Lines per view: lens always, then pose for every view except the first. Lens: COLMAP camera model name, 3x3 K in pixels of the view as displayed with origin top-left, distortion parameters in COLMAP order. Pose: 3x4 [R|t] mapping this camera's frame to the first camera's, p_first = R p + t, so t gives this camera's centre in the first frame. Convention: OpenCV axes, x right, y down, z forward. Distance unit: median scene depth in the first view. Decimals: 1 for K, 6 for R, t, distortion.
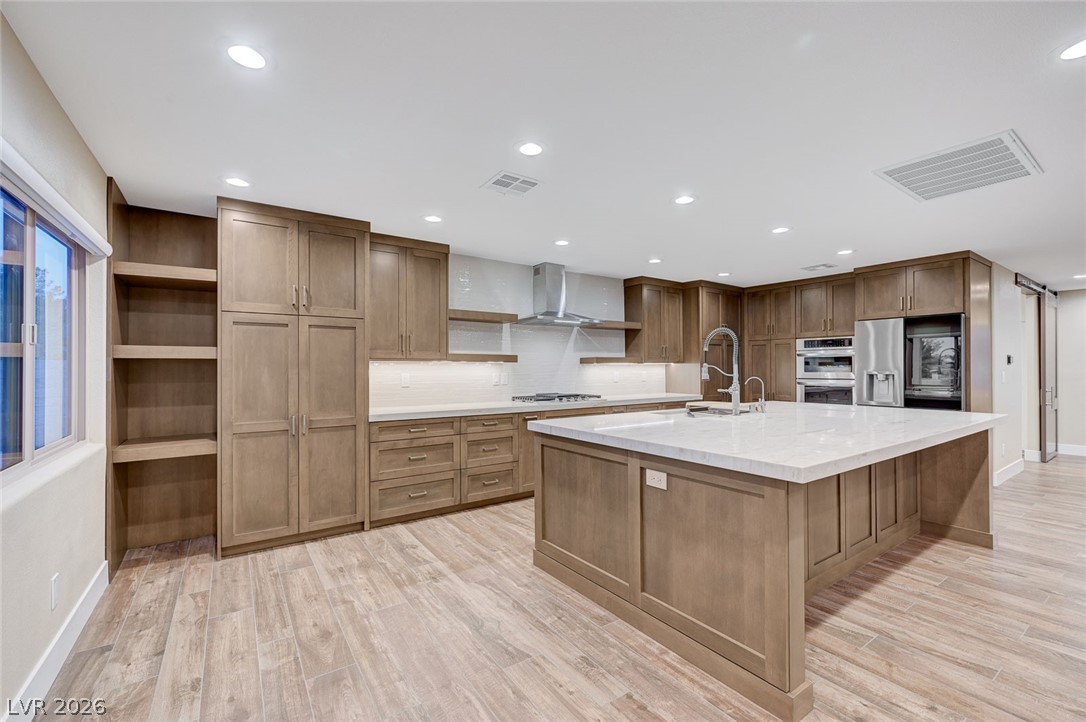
lens RADIAL K [[450.6, 0, 539.6], [0, 450.6, 366.4], [0, 0, 1]] dist [-0.003891, -0.000315]
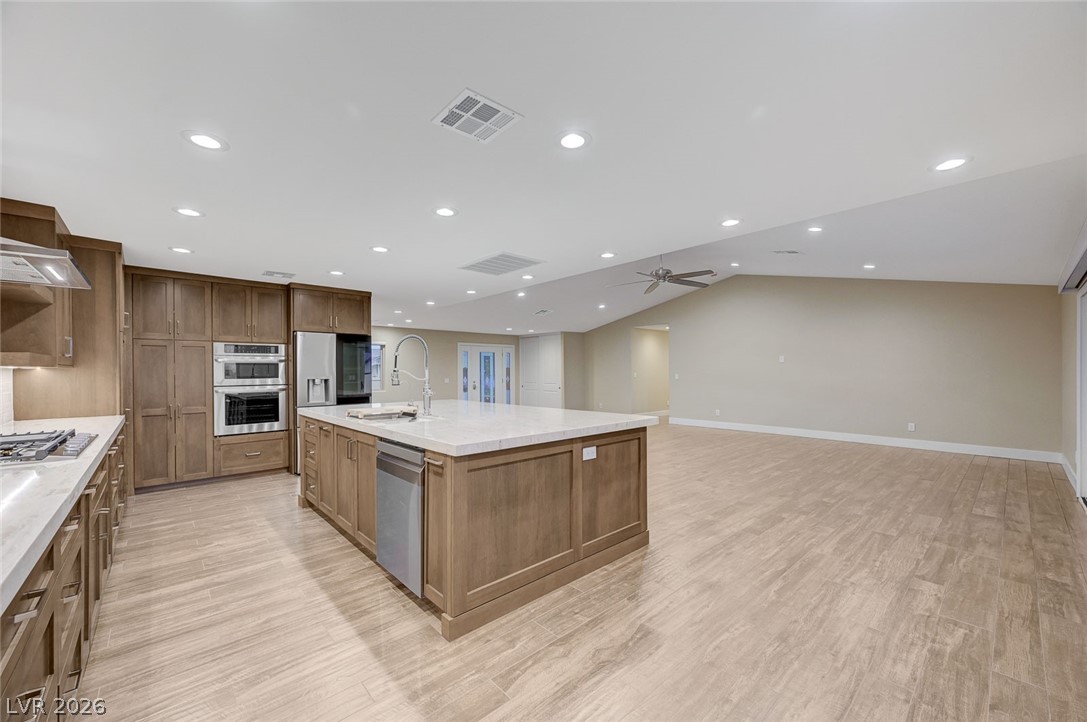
lens RADIAL K [[428.5, 0, 541.7], [0, 428.5, 369.7], [0, 0, 1]] dist [-0.001284, 0.000279]
pose [[-0.133314, 0.008259, 0.991039, -0.846874], [0.002586, 0.999965, -0.007986, 0.006447], [-0.991071, 0.001498, -0.133330, 1.106647]]
